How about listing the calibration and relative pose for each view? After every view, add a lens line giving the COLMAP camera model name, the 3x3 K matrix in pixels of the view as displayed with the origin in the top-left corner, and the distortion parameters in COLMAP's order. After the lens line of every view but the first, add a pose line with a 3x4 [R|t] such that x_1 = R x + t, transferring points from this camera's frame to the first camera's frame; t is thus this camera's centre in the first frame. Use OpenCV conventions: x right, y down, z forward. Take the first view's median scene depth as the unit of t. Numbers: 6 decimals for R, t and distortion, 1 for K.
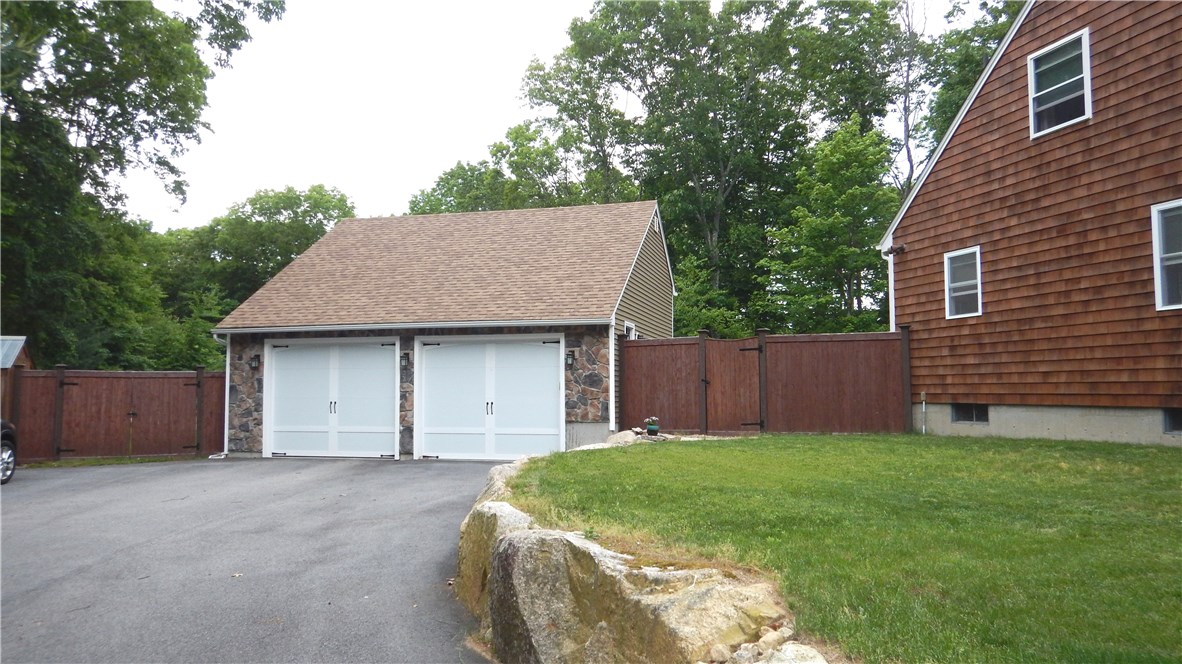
lens RADIAL K [[870.3, 0, 594.7], [0, 870.3, 335.2], [0, 0, 1]] dist [0.001928, 0.036317]
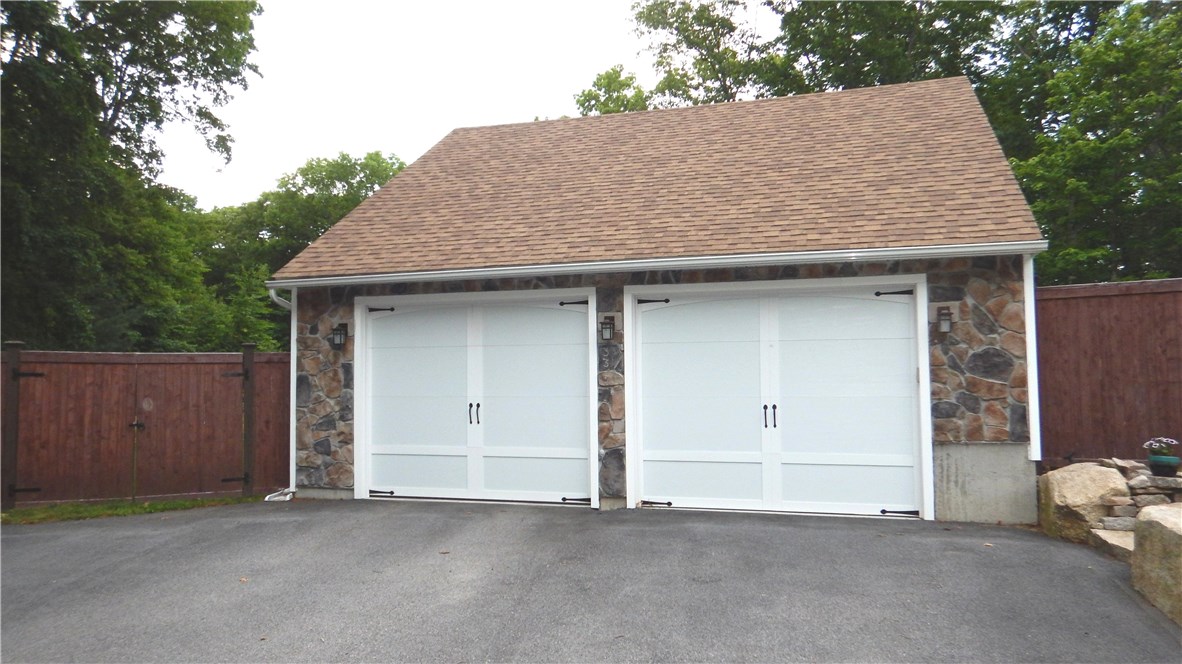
lens RADIAL K [[870.3, 0, 586.2], [0, 870.3, 326.3], [0, 0, 1]] dist [0.001928, 0.036317]
pose [[0.998444, -0.007319, -0.055288, -0.189458], [0.007492, 0.999968, 0.002920, 0.023525], [0.055265, -0.003330, 0.998466, 0.418650]]
